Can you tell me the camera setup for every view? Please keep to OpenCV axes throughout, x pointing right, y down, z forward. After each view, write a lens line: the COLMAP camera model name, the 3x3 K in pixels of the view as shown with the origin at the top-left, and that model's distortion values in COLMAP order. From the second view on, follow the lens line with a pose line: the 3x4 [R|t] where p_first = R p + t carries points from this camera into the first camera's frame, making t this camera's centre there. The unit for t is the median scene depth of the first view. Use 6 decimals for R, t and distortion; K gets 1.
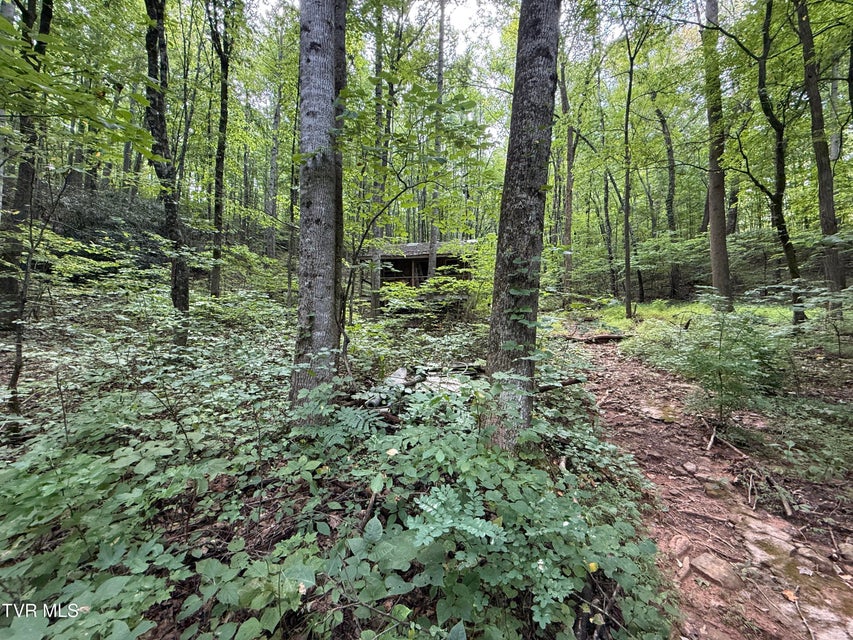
lens RADIAL K [[342.2, 0, 425.6], [0, 342.2, 321.2], [0, 0, 1]] dist [-0.000019, -0.000075]
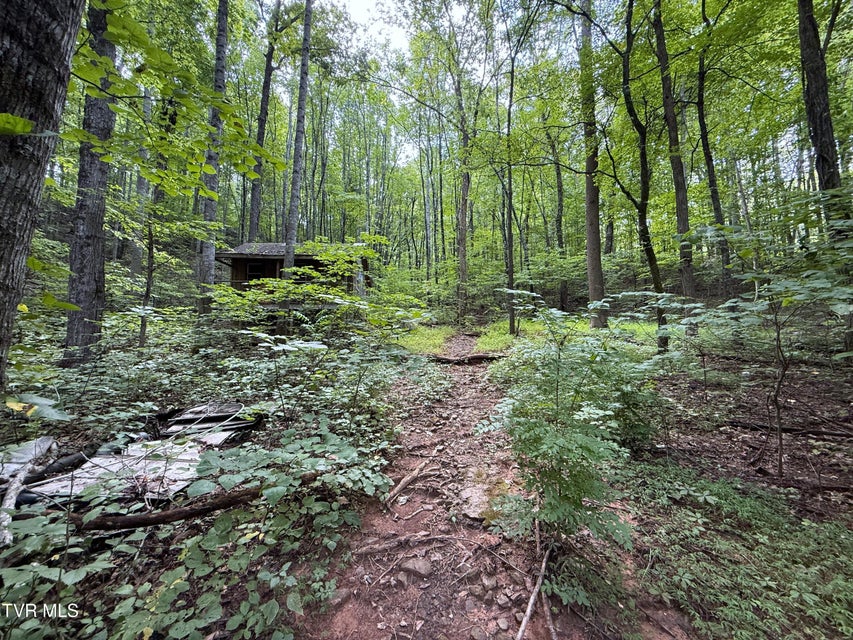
lens RADIAL K [[342.2, 0, 427.2], [0, 342.2, 319.4], [0, 0, 1]] dist [-0.000019, -0.000075]
pose [[0.973344, 0.016300, 0.228768, 0.167171], [-0.007949, 0.999270, -0.037376, -0.011811], [-0.229210, 0.034561, 0.972763, 0.158852]]
